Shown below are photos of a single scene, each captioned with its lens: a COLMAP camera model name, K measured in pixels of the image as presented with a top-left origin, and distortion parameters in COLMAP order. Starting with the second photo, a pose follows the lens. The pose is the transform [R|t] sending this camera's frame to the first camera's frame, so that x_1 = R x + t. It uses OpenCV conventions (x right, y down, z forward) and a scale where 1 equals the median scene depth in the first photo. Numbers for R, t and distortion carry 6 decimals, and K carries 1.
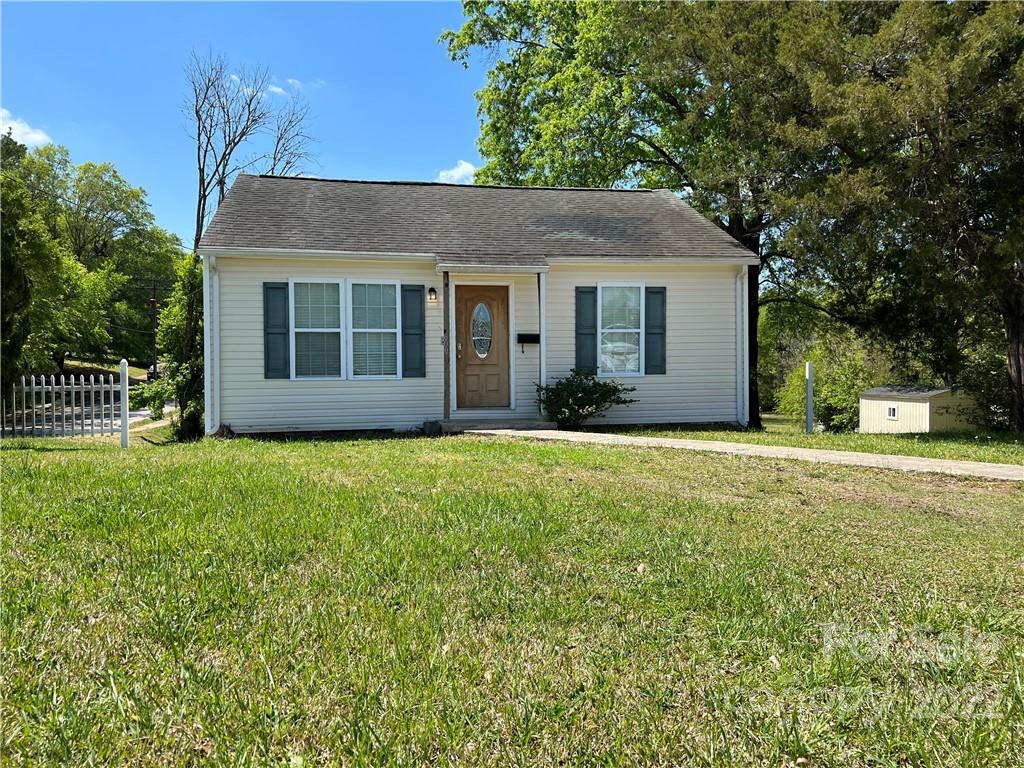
lens RADIAL K [[766.9, 0, 512.0], [0, 766.9, 384.0], [0, 0, 1]] dist [0.165822, -0.341964]
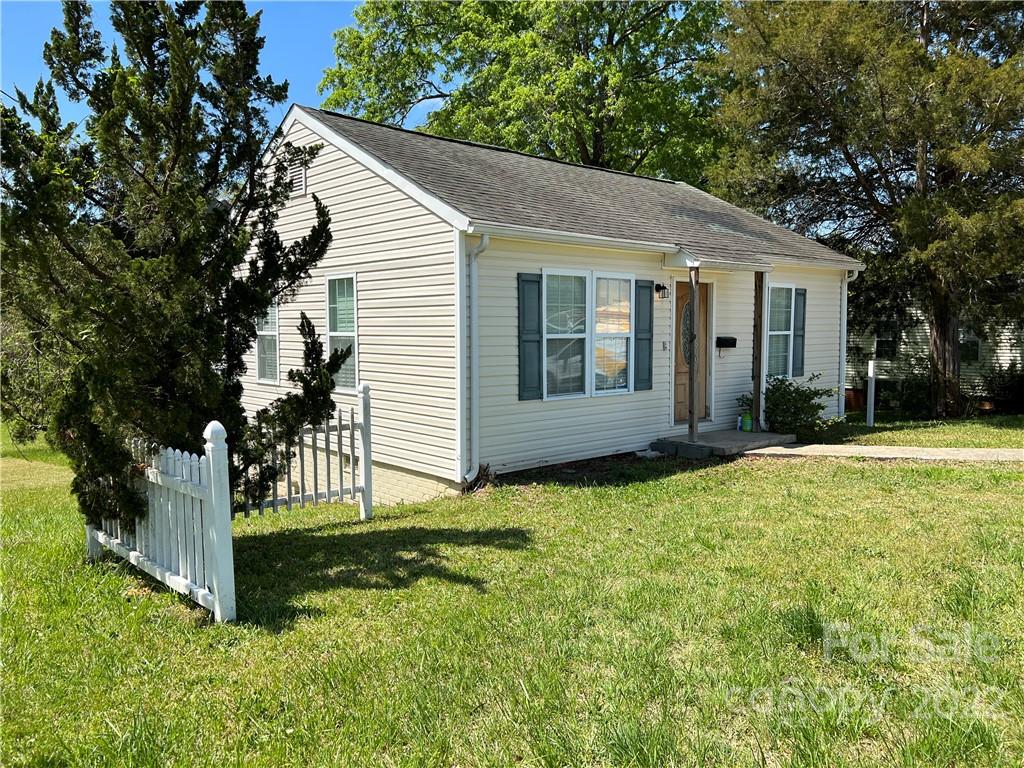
lens RADIAL K [[766.9, 0, 512.0], [0, 766.9, 384.0], [0, 0, 1]] dist [0.165822, -0.341964]
pose [[0.850353, -0.032269, 0.525222, -0.698535], [0.005204, 0.998585, 0.052927, -0.061372], [-0.526187, -0.042273, 0.849318, 0.357276]]
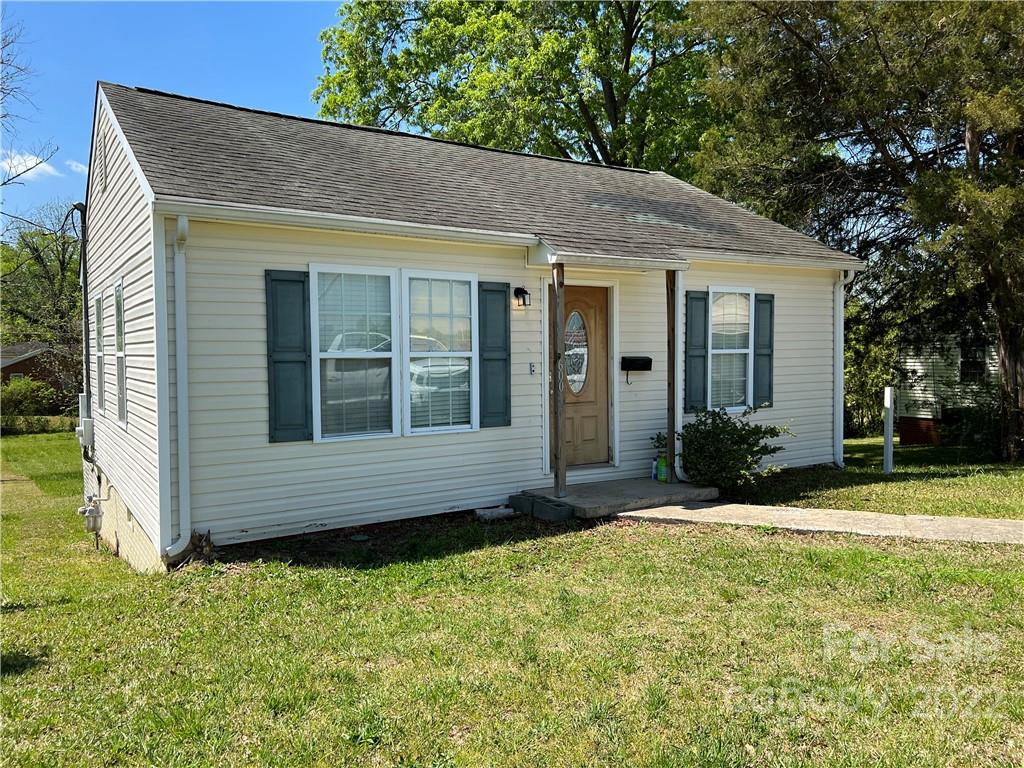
lens RADIAL K [[766.9, 0, 512.0], [0, 766.9, 384.0], [0, 0, 1]] dist [0.165822, -0.341964]
pose [[0.922263, -0.015429, 0.386256, -0.362976], [0.007058, 0.999709, 0.023082, -0.059196], [-0.386500, -0.018561, 0.922103, 0.406486]]
